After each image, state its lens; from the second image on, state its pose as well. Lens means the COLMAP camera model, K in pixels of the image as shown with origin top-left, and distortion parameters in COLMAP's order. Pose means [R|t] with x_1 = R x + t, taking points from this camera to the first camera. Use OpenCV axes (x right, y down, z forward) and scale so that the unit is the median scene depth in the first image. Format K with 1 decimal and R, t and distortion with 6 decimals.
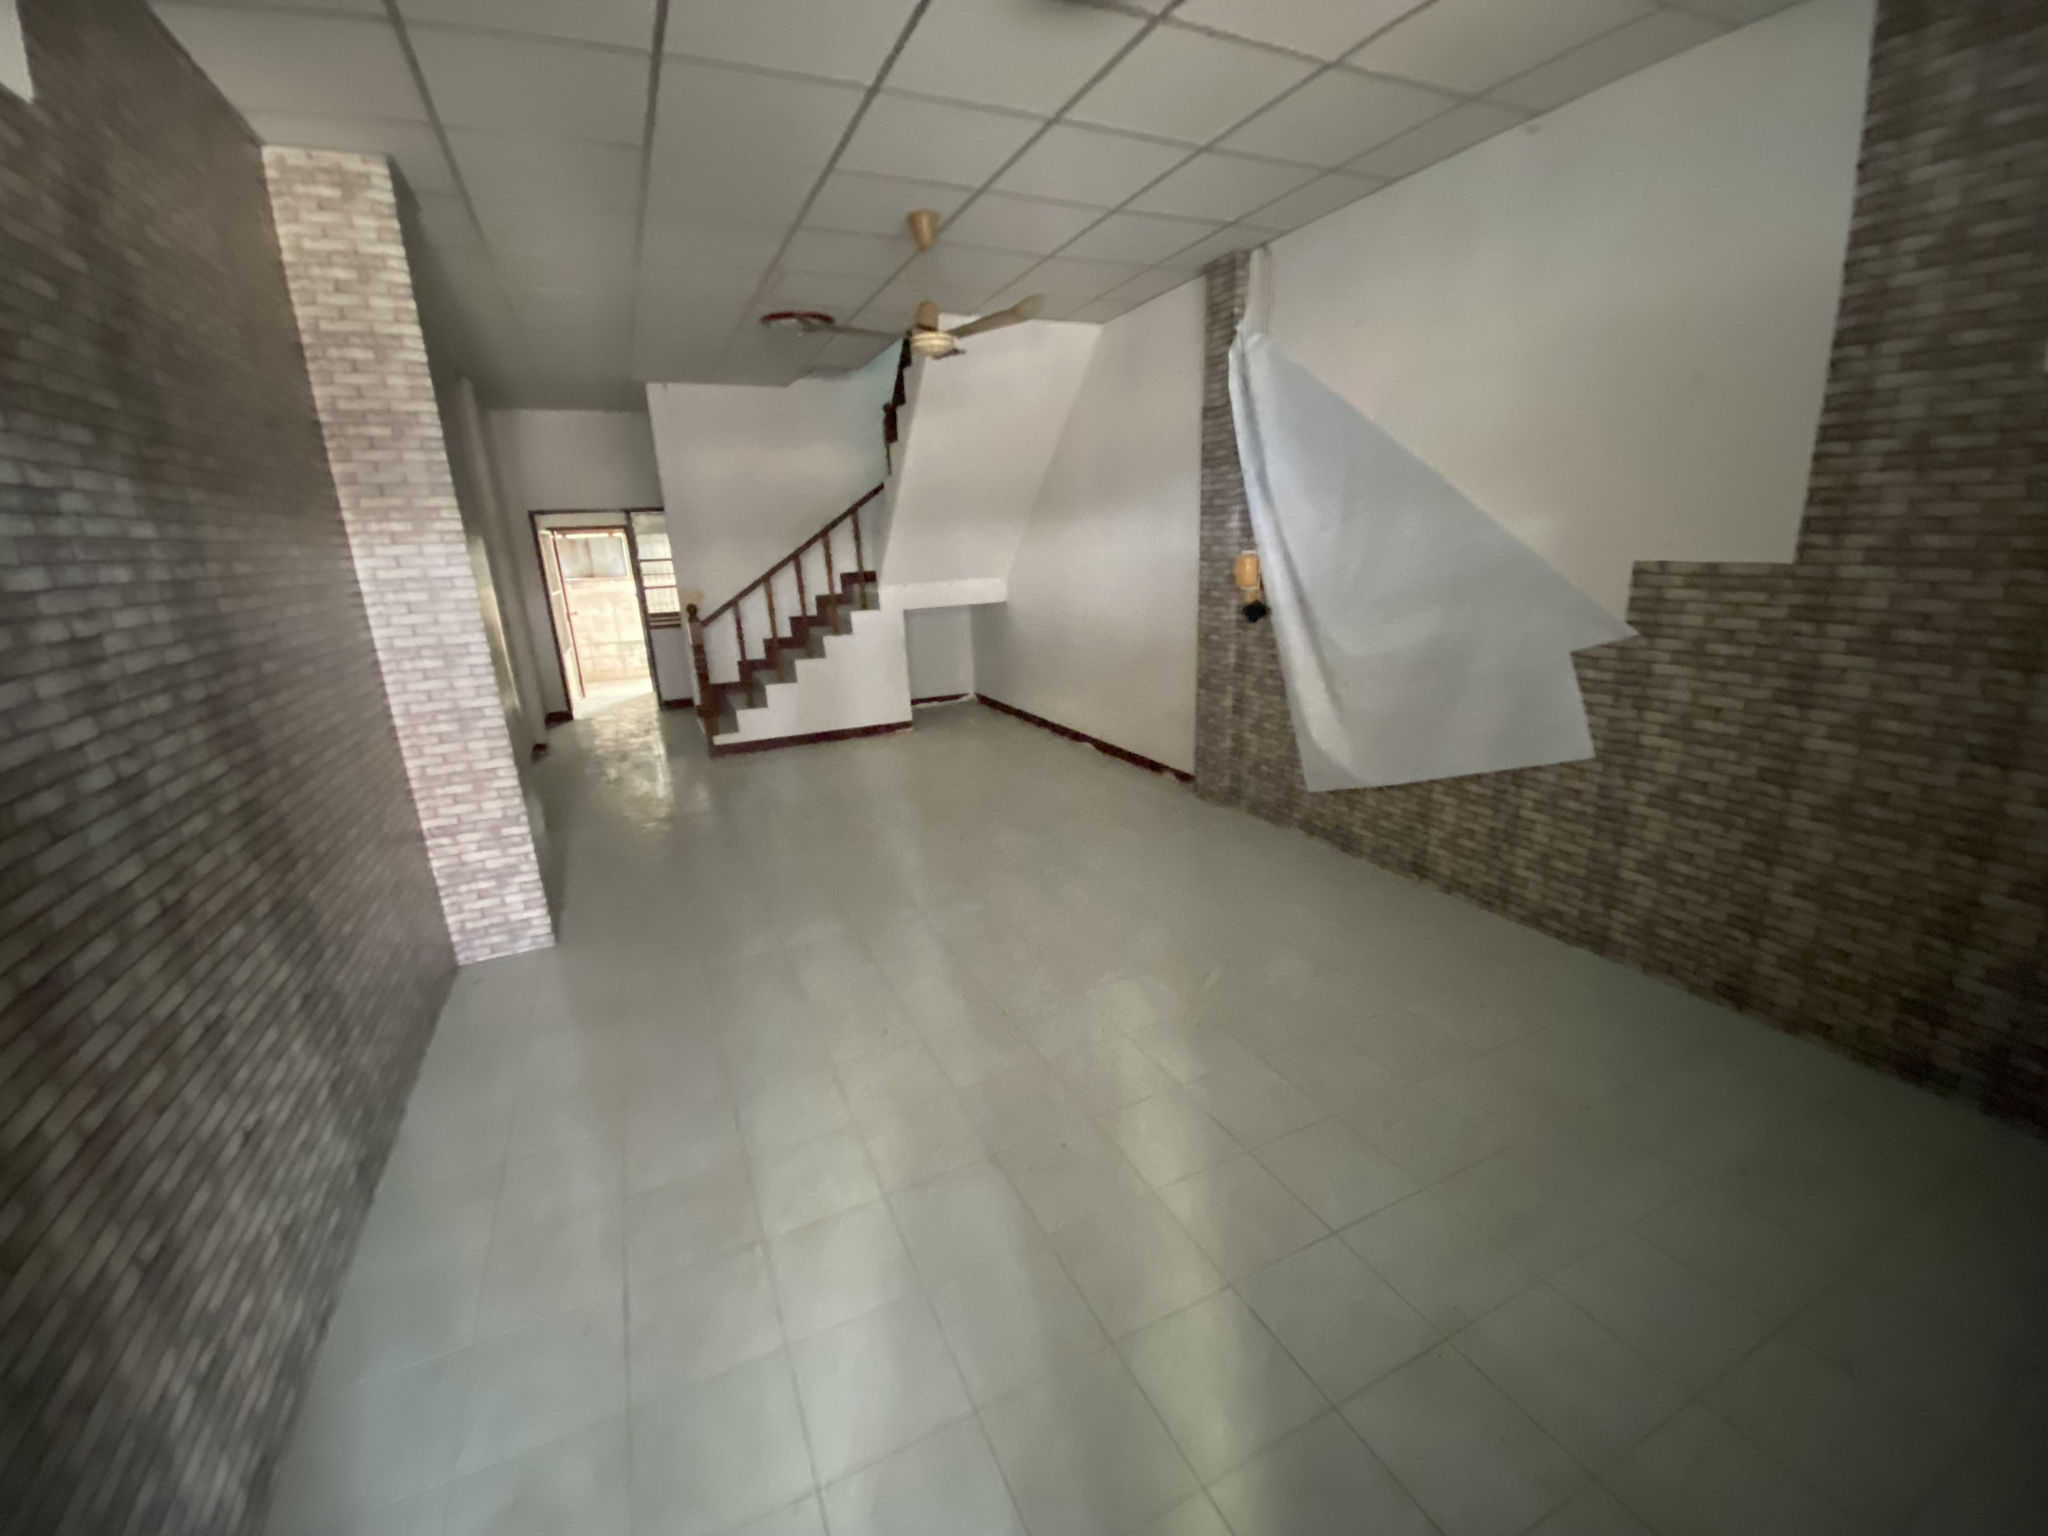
lens RADIAL K [[818.8, 0, 1024.0], [0, 818.8, 768.0], [0, 0, 1]] dist [-0.000013, 0.000000]
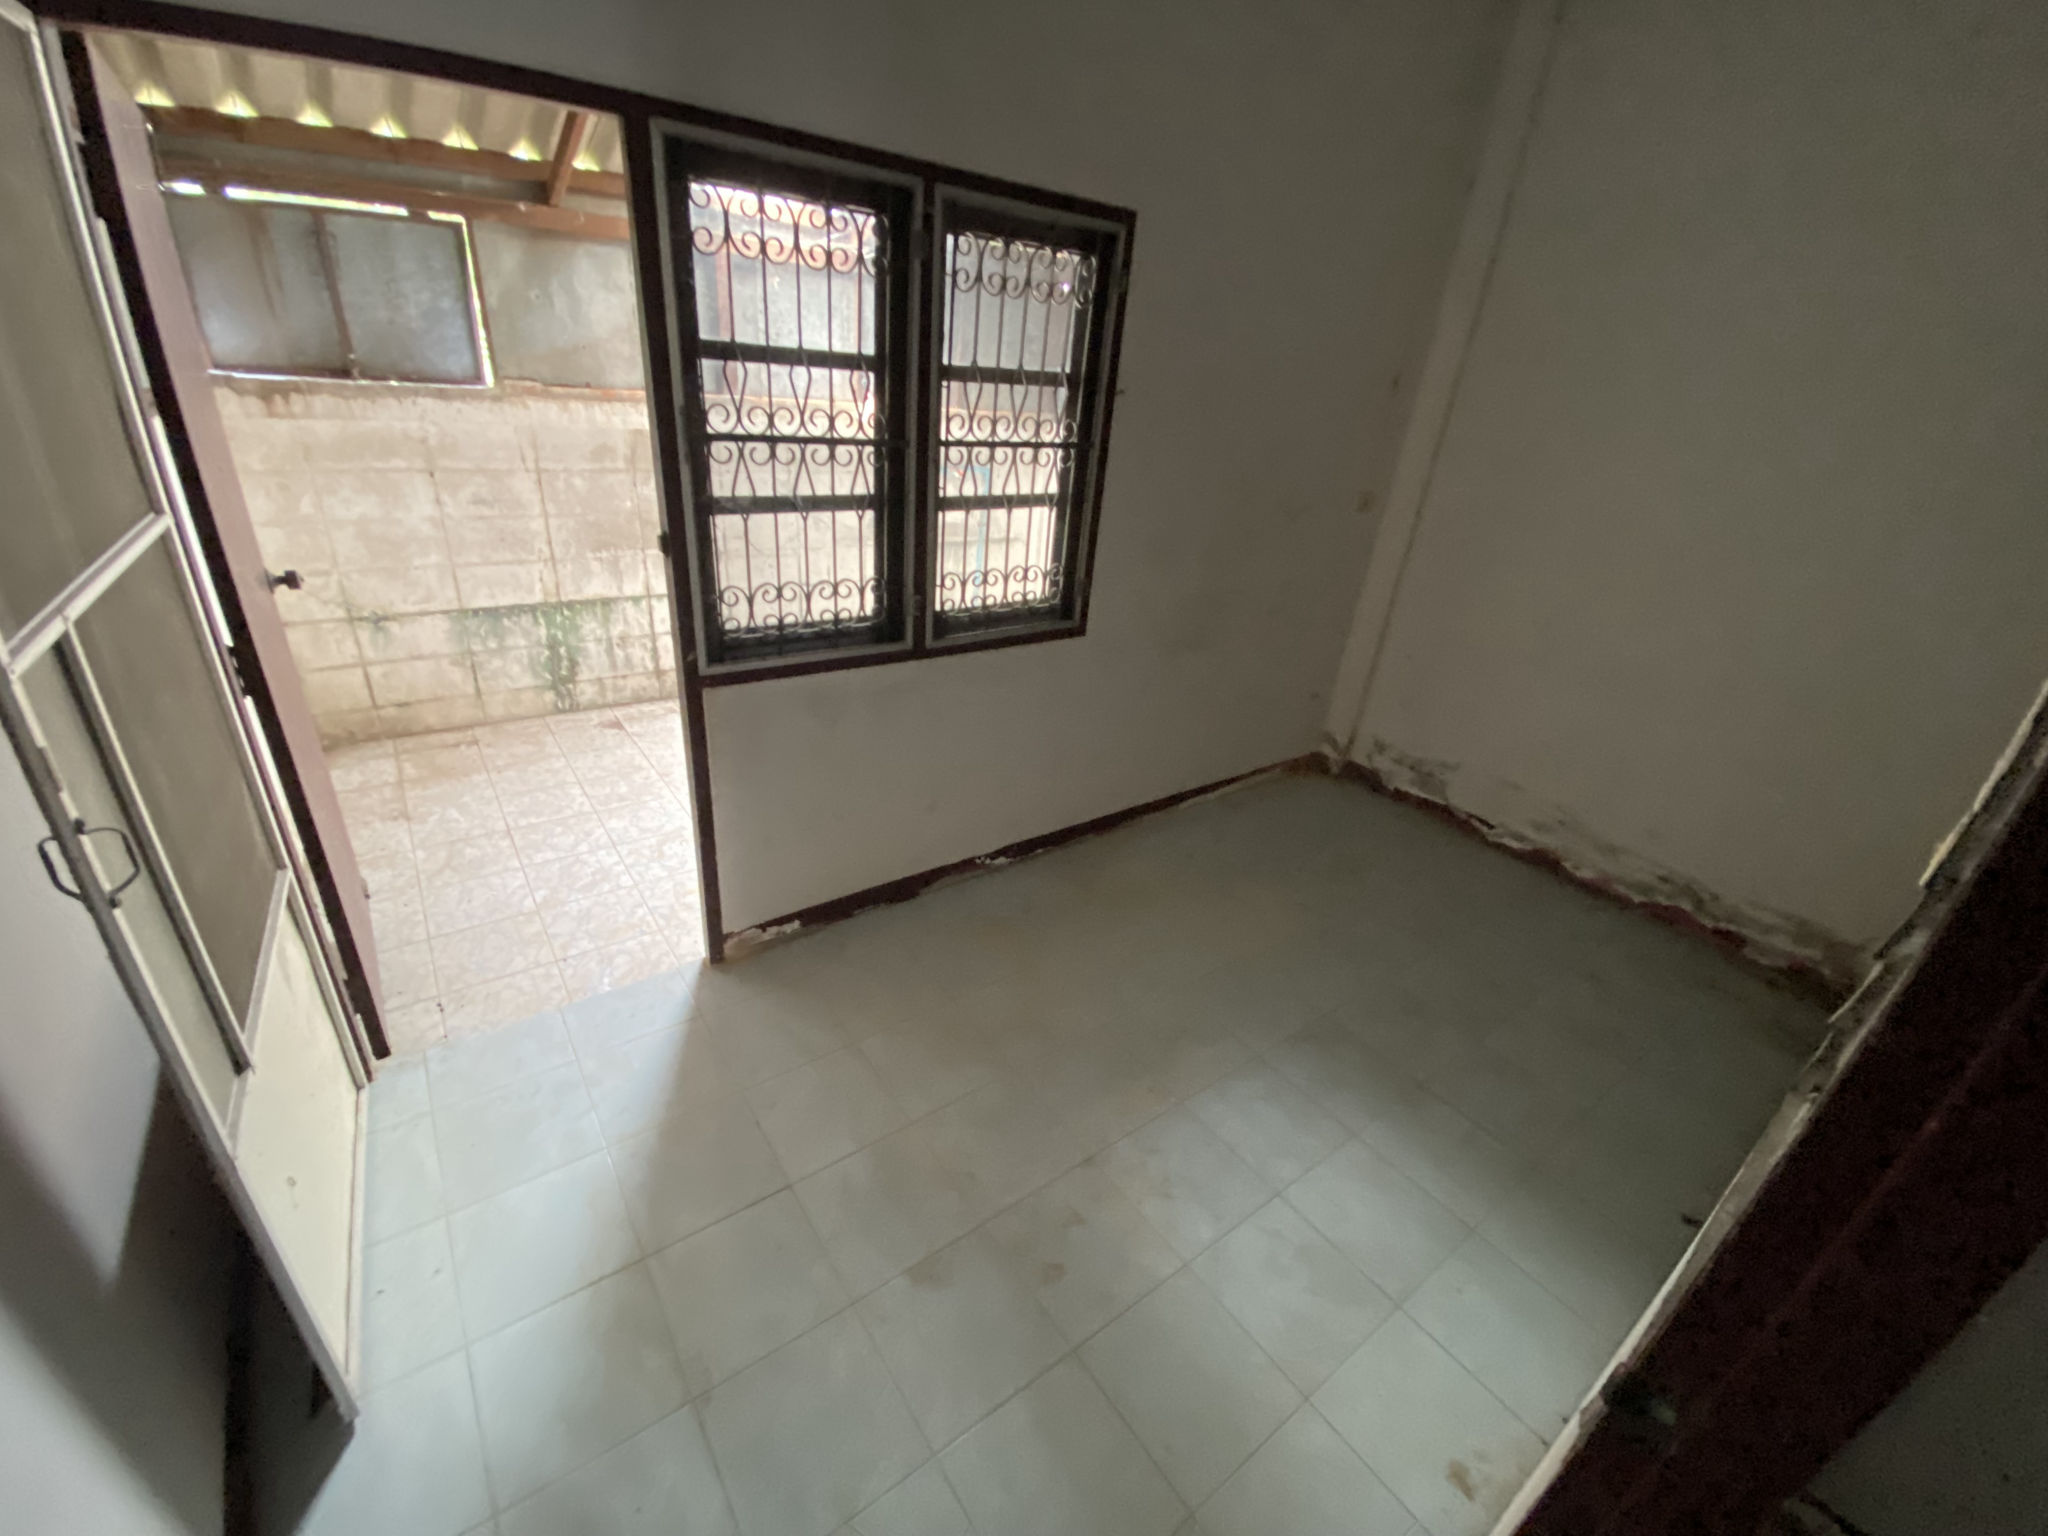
lens RADIAL K [[817.1, 0, 987.5], [0, 817.1, 775.5], [0, 0, 1]] dist [0.024577, -0.020292]
pose [[0.979165, 0.035403, 0.199955, -0.371524], [-0.072501, 0.980735, 0.181389, -0.168036], [-0.189681, -0.192107, 0.962869, 0.676768]]
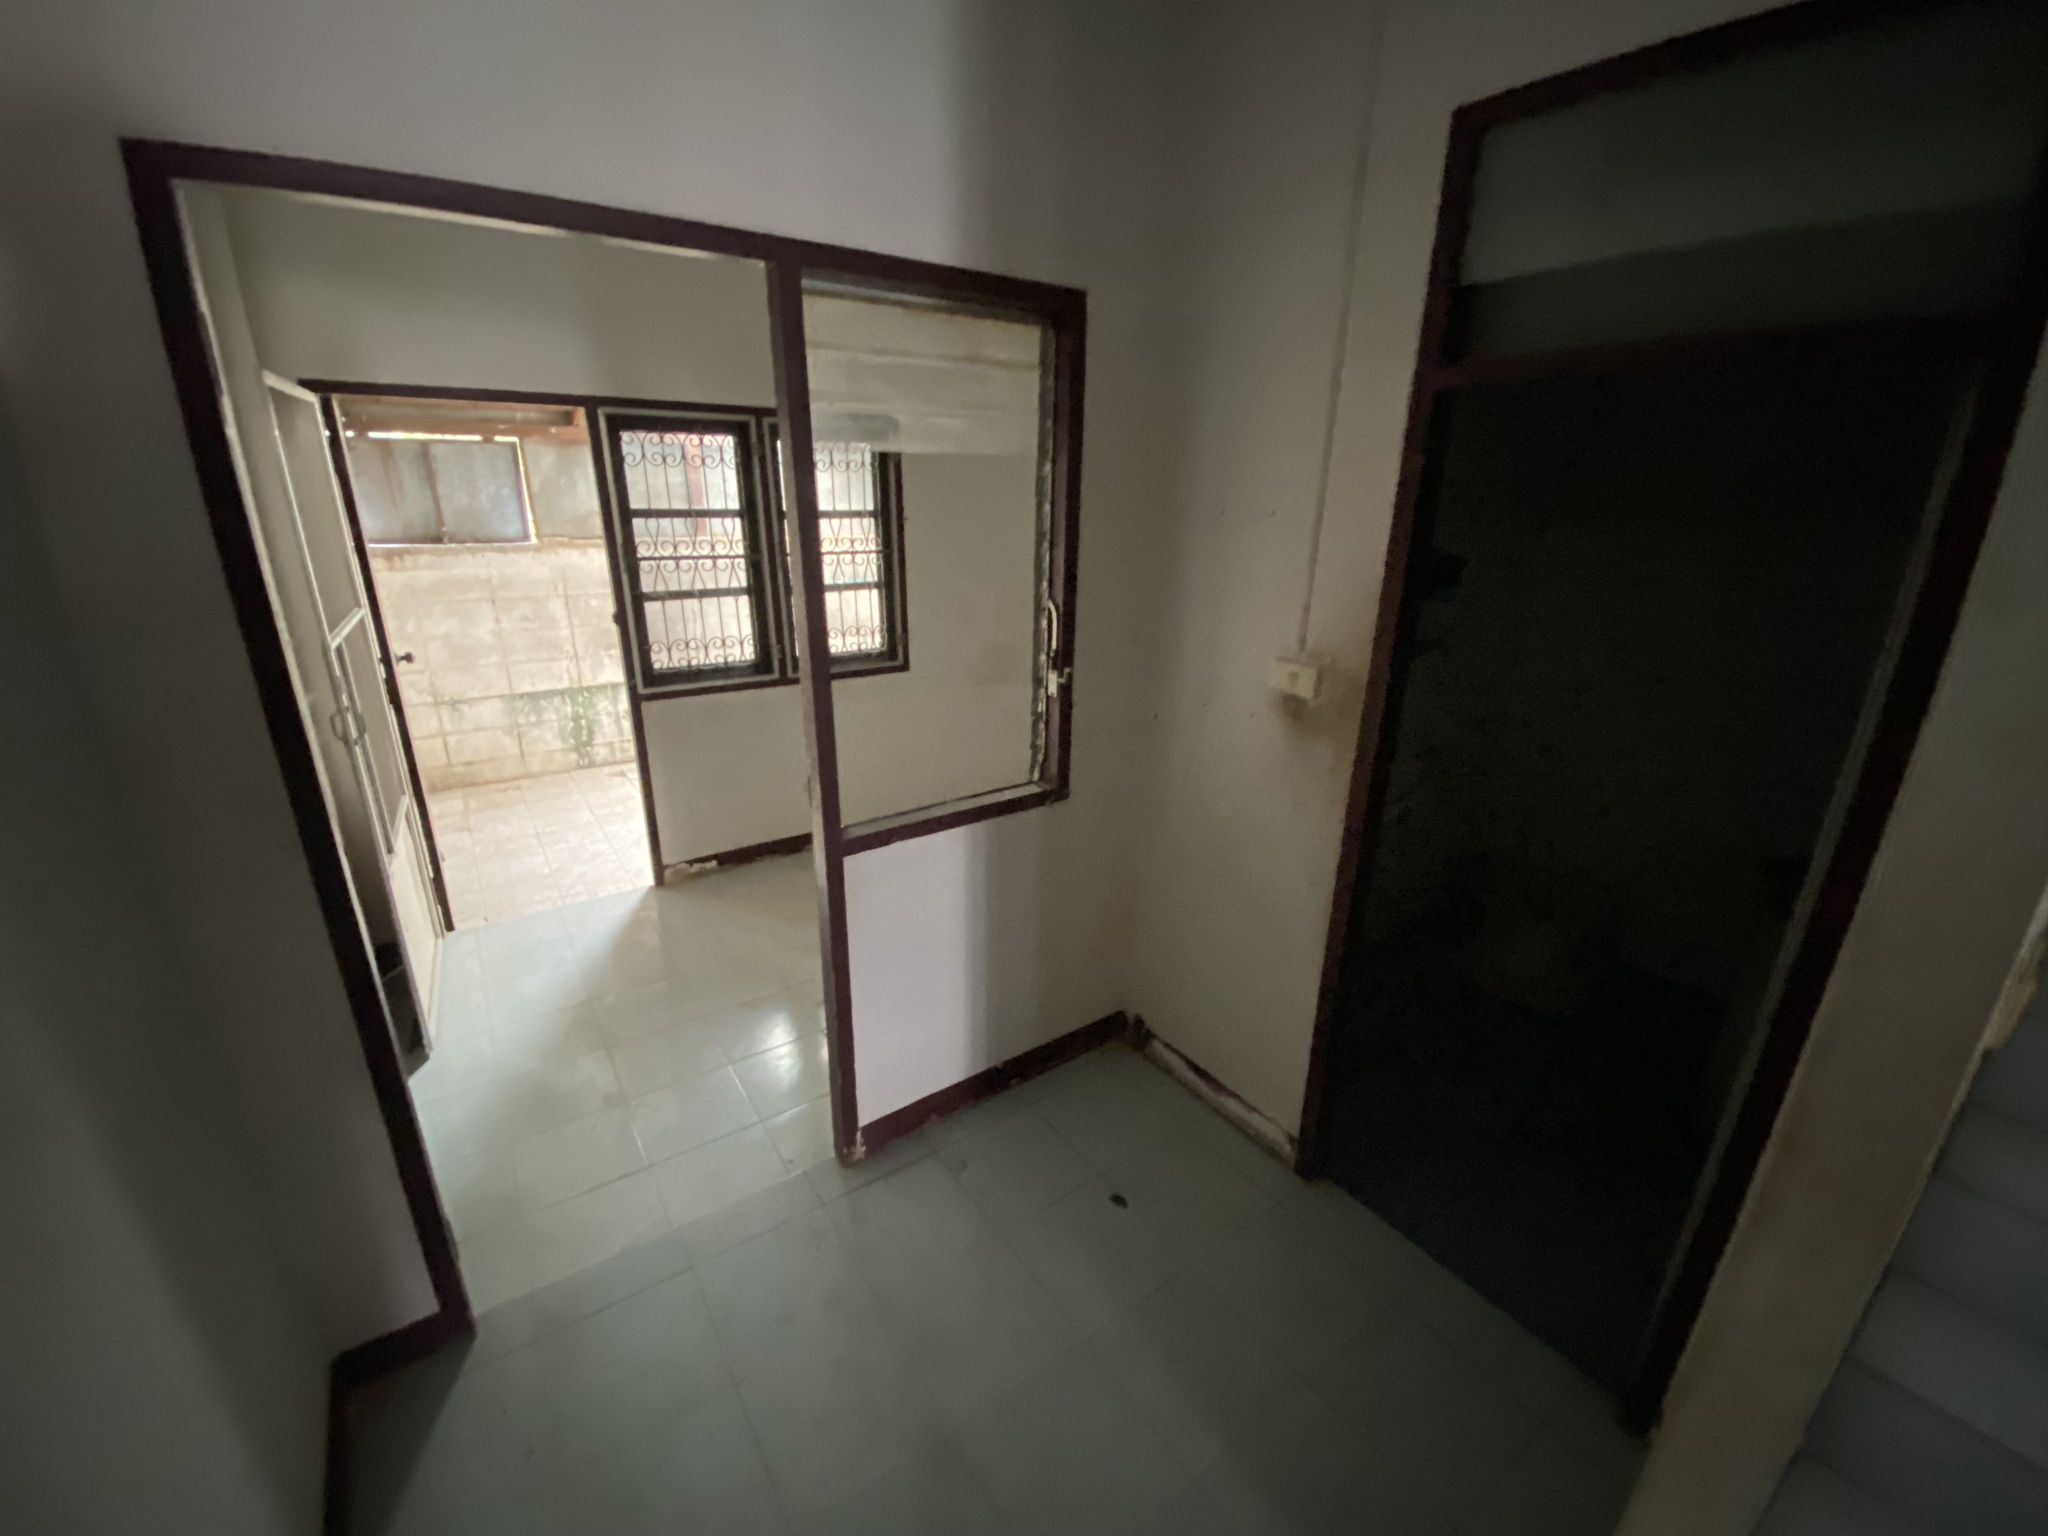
lens RADIAL K [[817.1, 0, 987.5], [0, 817.1, 775.5], [0, 0, 1]] dist [0.024577, -0.020292]
pose [[0.989664, 0.004855, 0.143320, -0.316903], [-0.012615, 0.998500, 0.053286, -0.141762], [-0.142847, -0.054544, 0.988241, 0.552089]]
